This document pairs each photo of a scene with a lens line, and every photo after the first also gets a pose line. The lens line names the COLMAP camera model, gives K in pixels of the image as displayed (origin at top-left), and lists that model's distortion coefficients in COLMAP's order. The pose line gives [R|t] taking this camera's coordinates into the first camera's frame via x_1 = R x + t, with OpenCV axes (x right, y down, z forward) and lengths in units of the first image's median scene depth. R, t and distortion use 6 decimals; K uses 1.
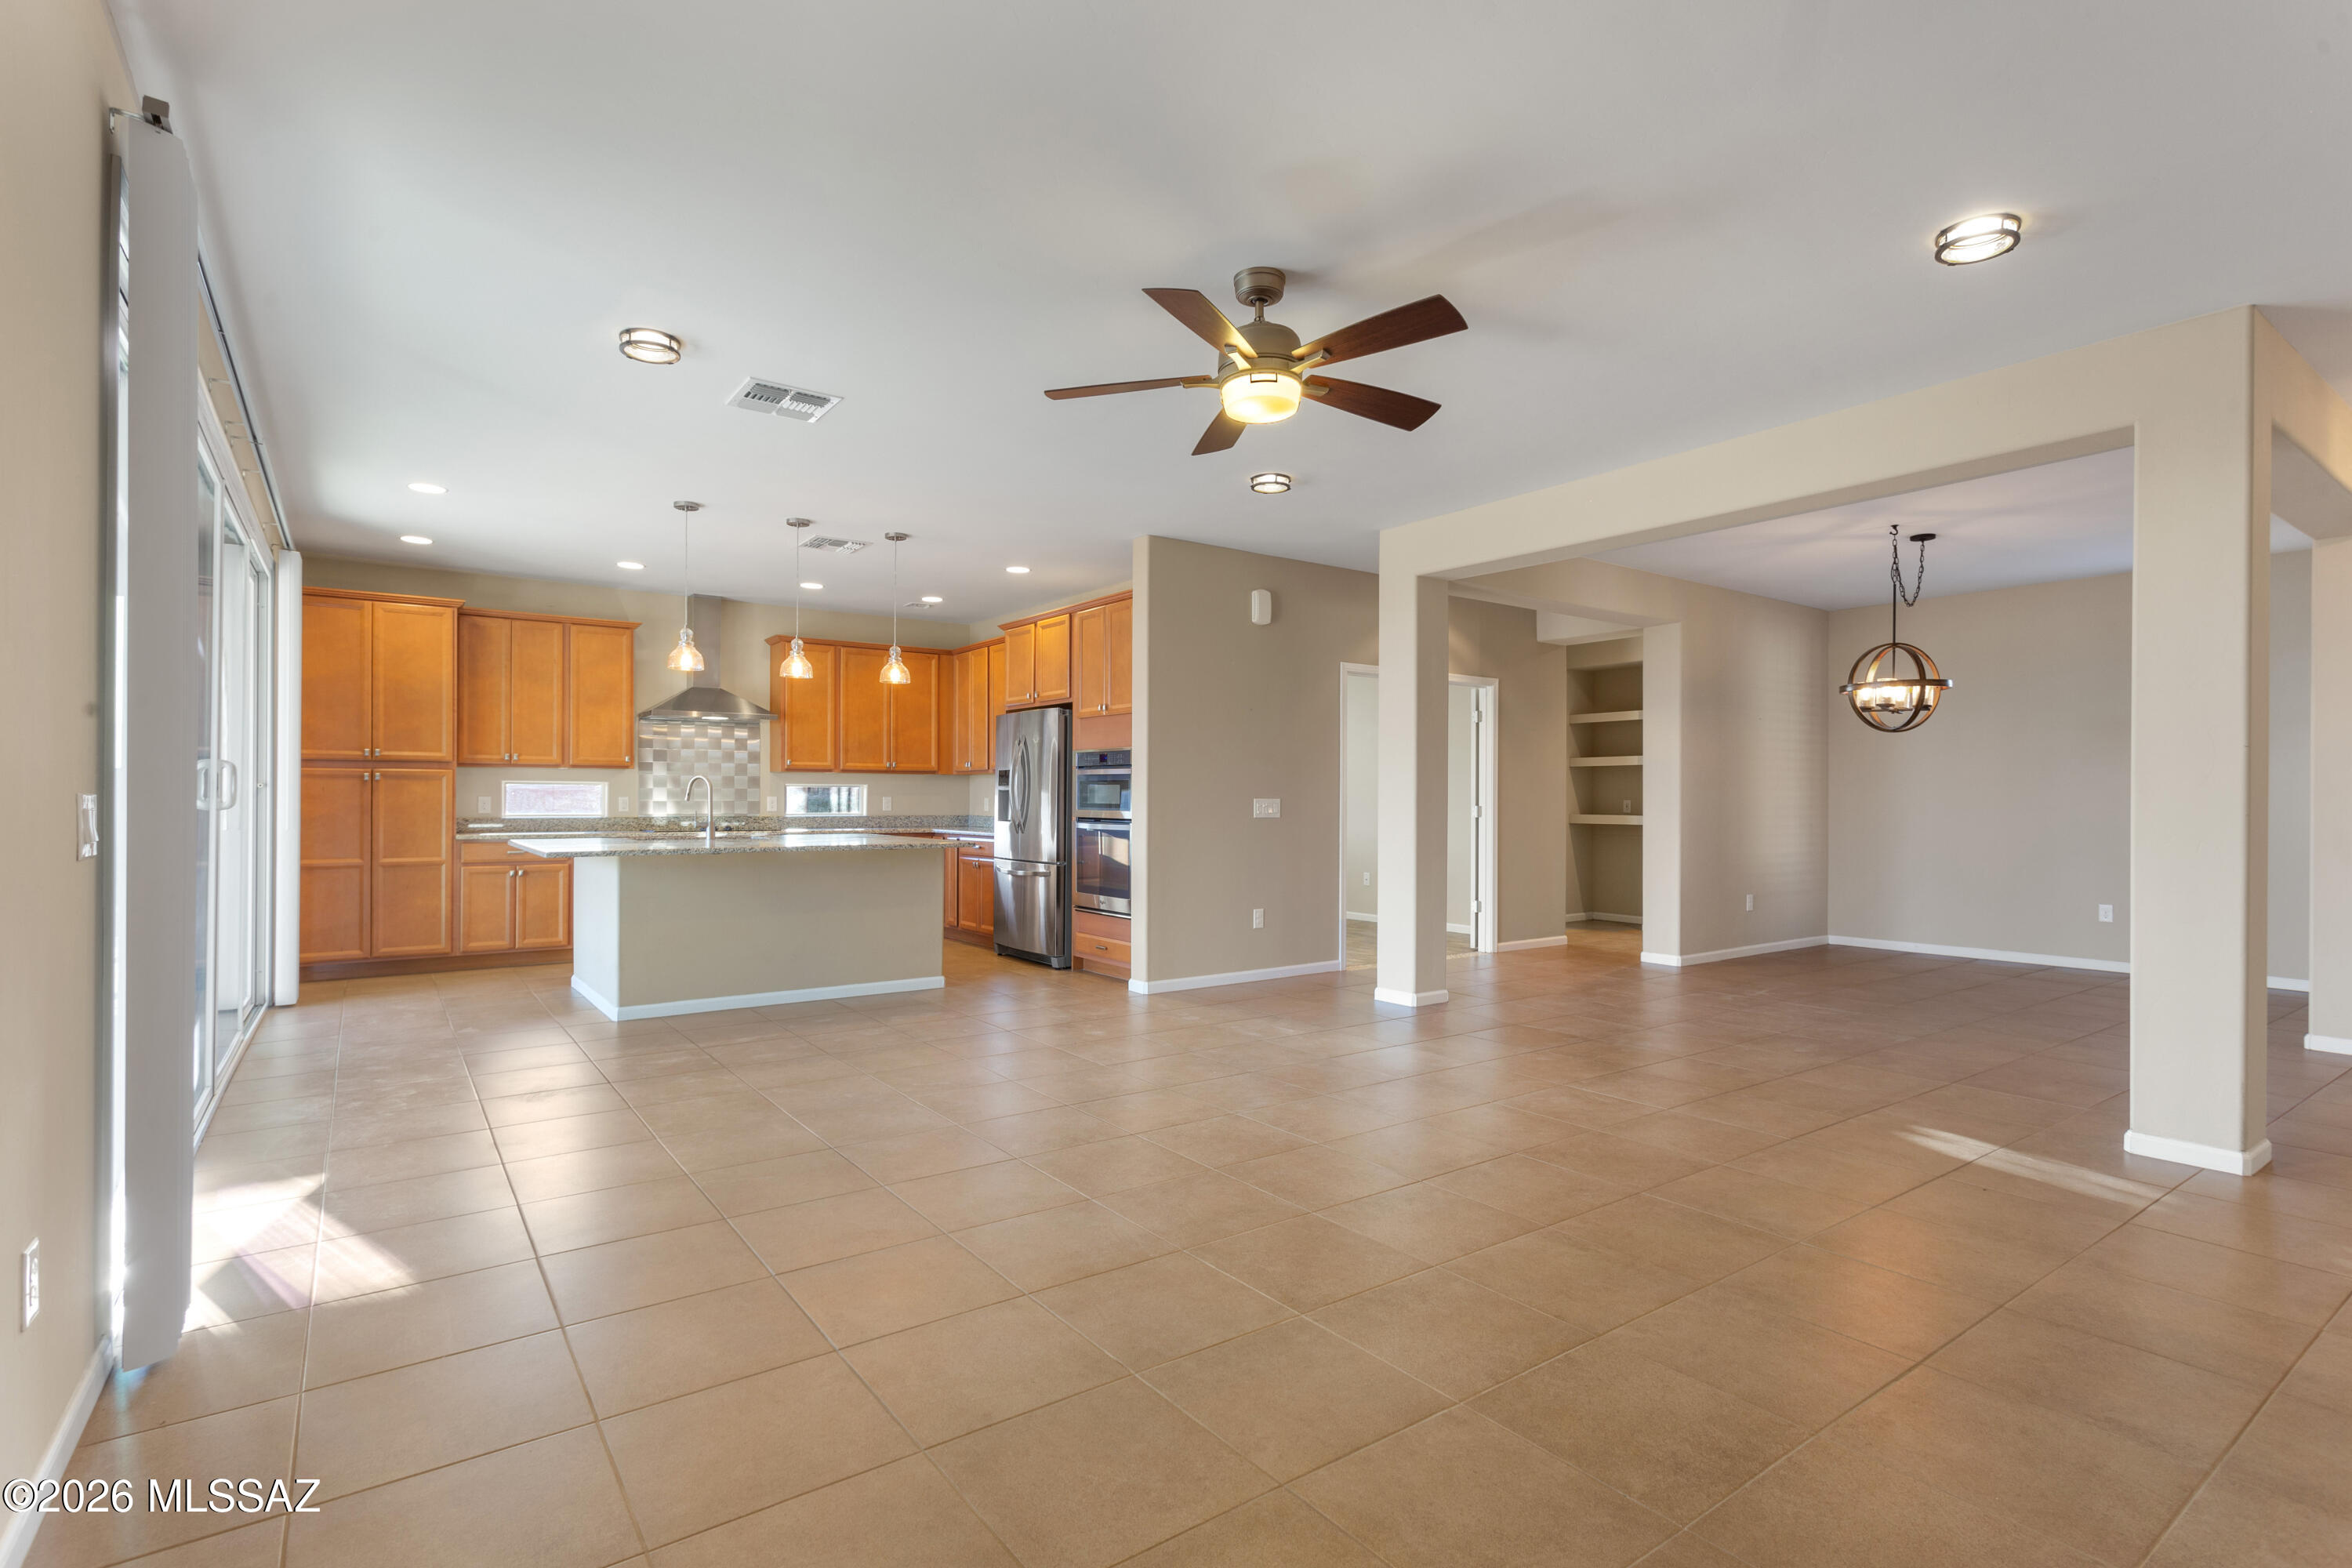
lens RADIAL K [[1122.4, 0, 1170.9], [0, 1122.4, 787.8], [0, 0, 1]] dist [-0.000973, -0.000117]
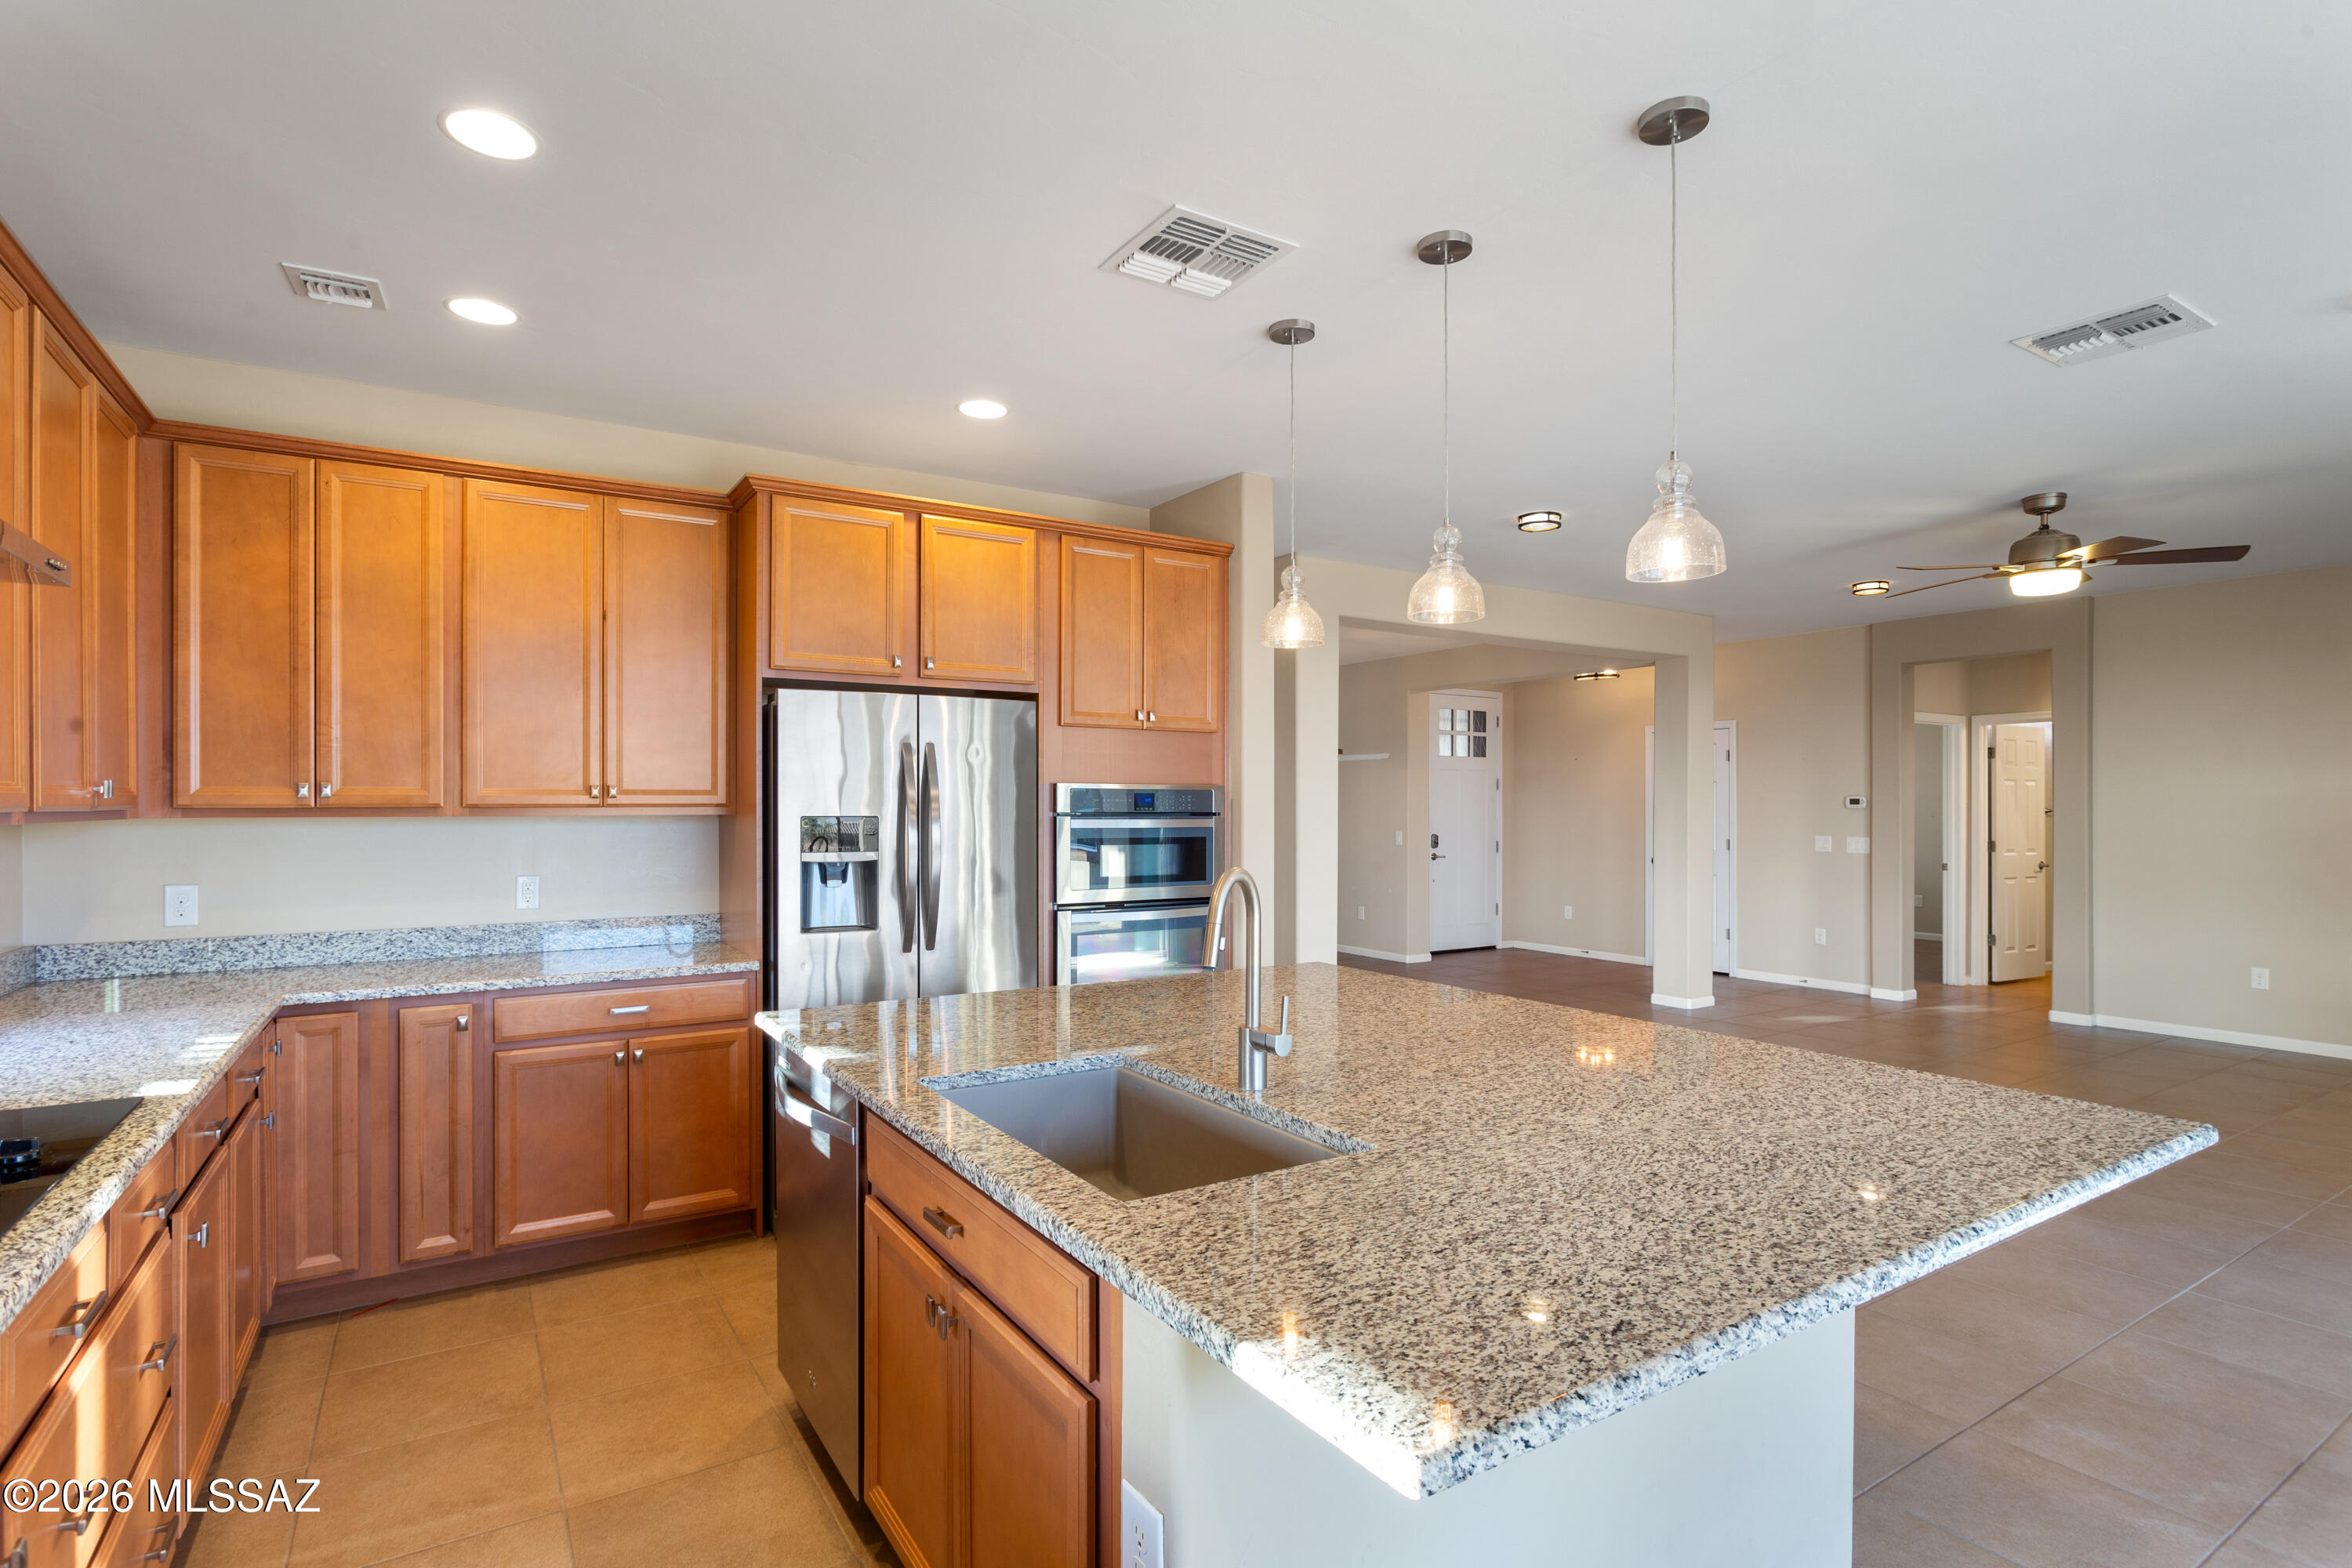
lens RADIAL K [[1135.2, 0, 1176.0], [0, 1135.2, 784.0], [0, 0, 1]] dist [-0.018258, 0.000070]
pose [[0.065358, 0.013200, 0.997775, -0.618930], [-0.008372, 0.999885, -0.012679, -0.025447], [-0.997827, -0.007525, 0.065461, 0.876930]]
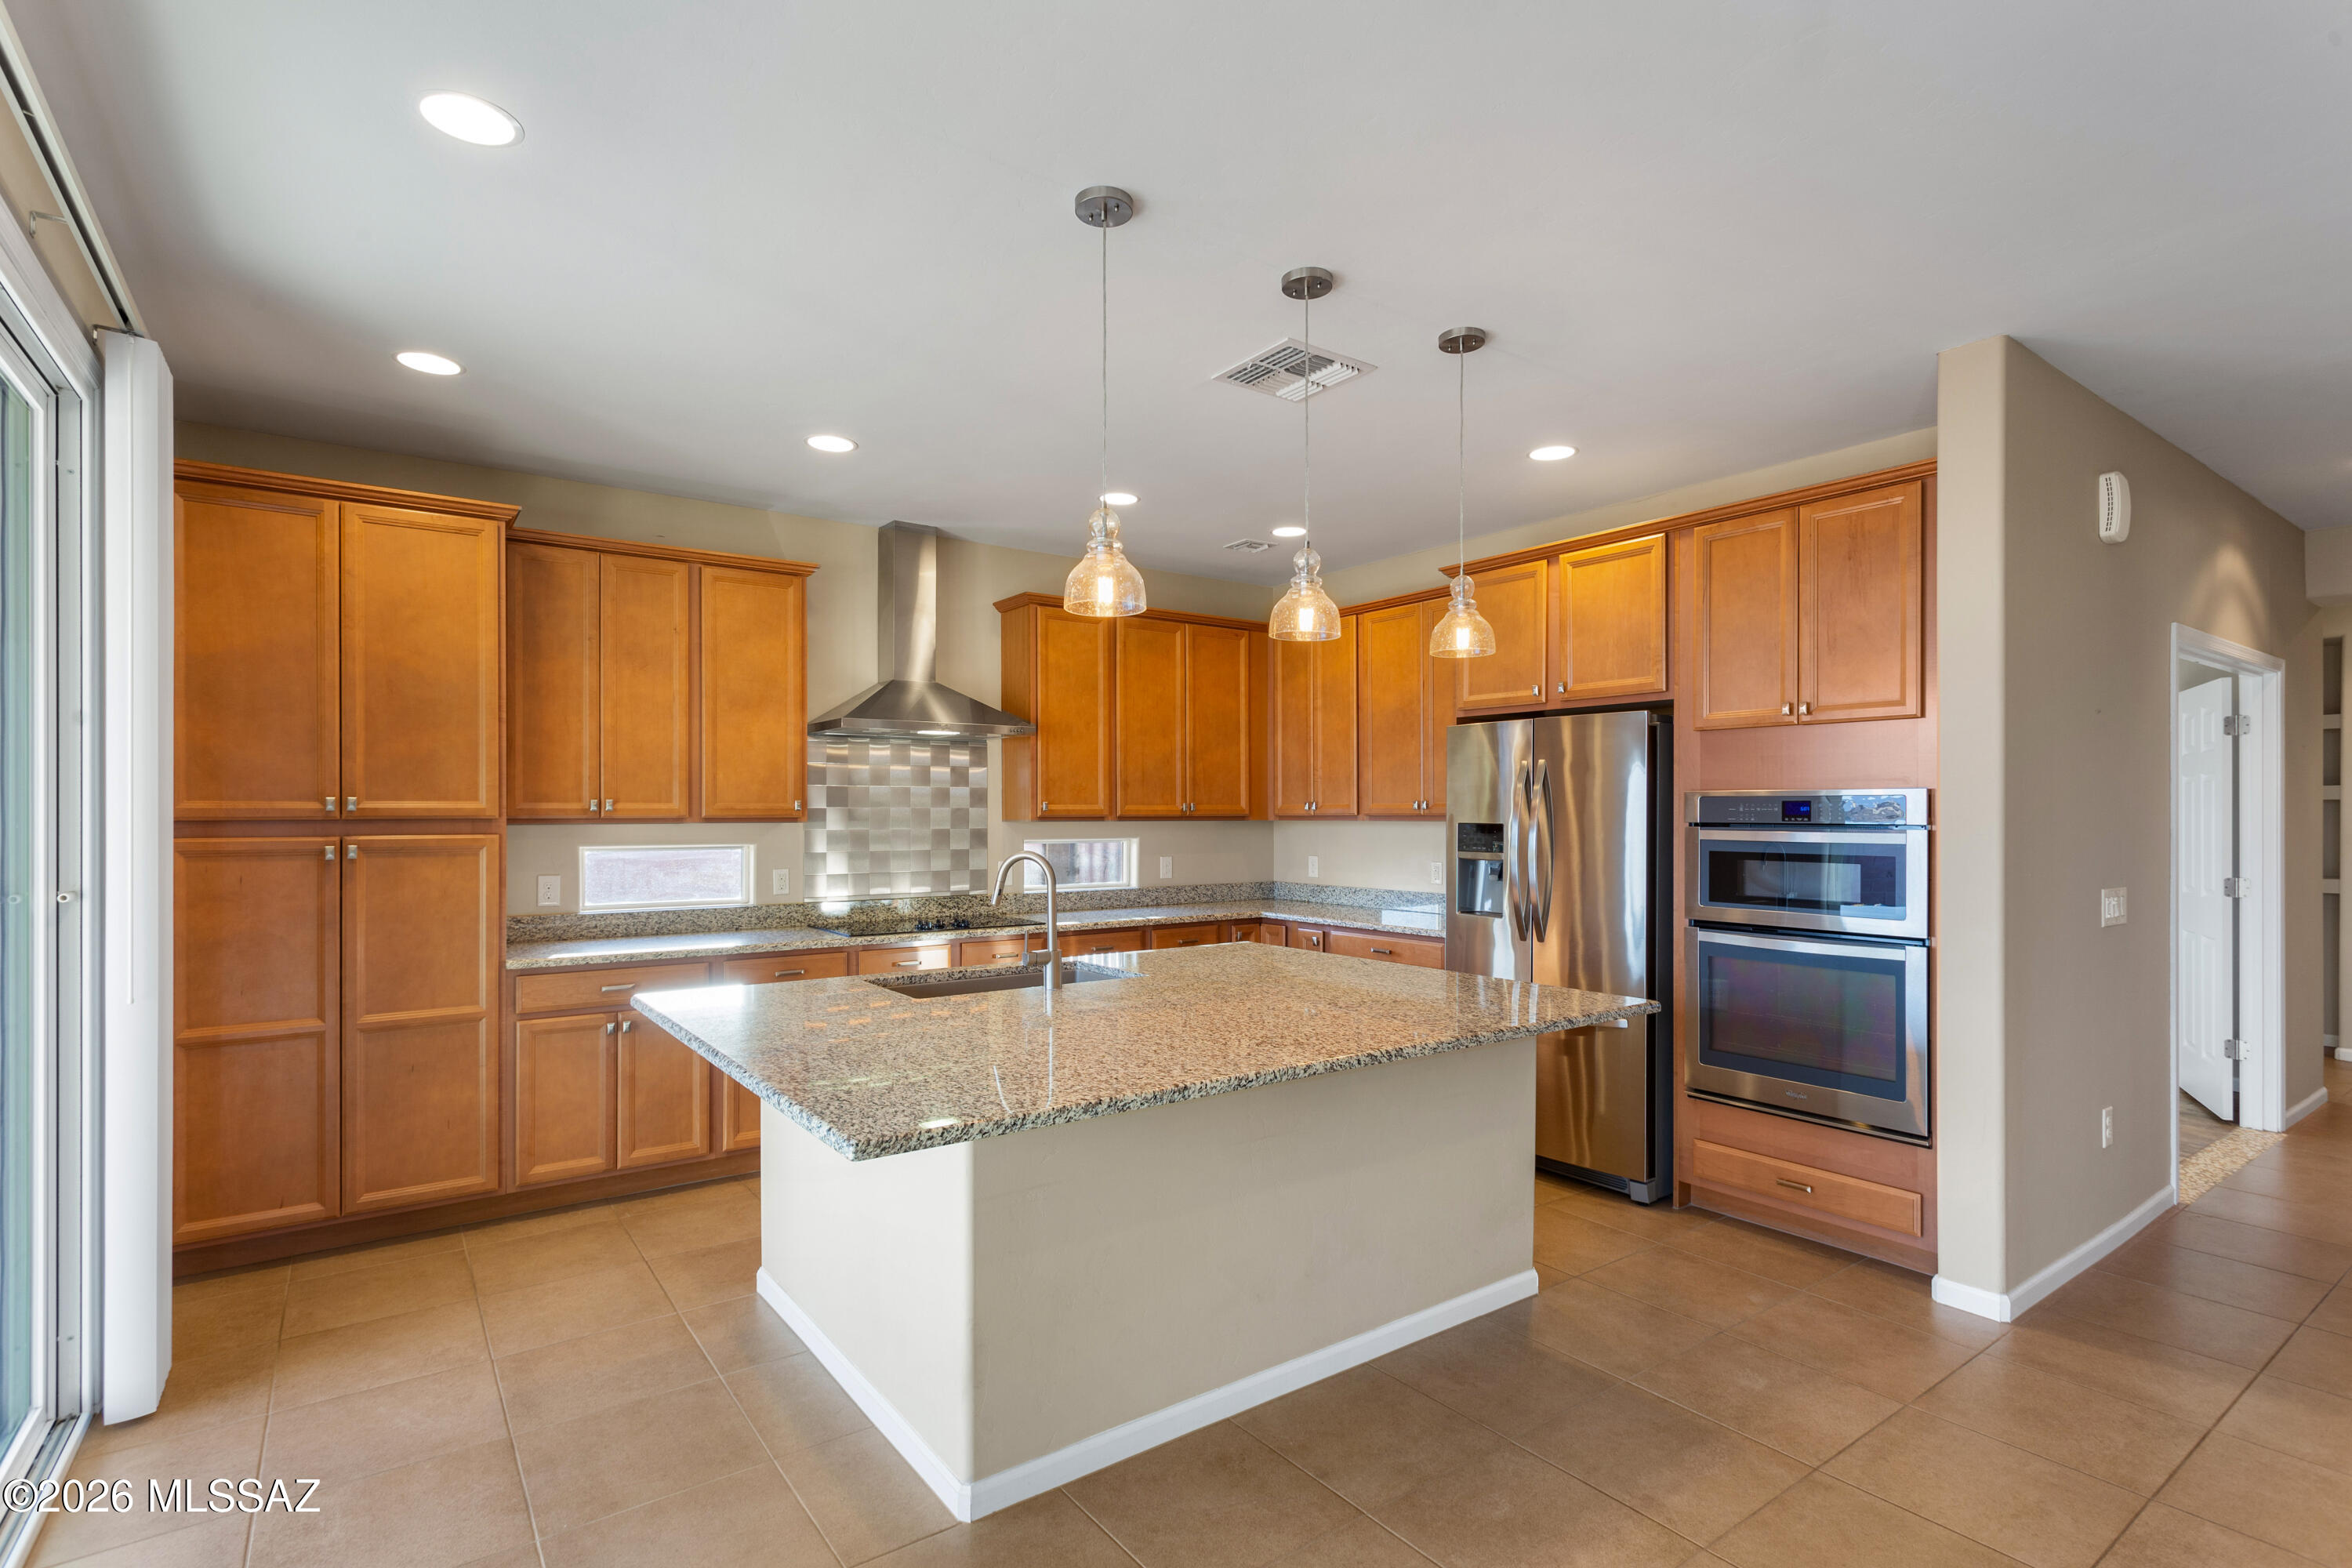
lens RADIAL K [[1146.1, 0, 1177.6], [0, 1146.1, 804.3], [0, 0, 1]] dist [-0.001201, 0.000575]
pose [[0.999993, -0.003782, 0.000660, -0.315427], [0.003781, 0.999991, 0.001723, -0.028494], [-0.000667, -0.001720, 0.999998, 0.454122]]
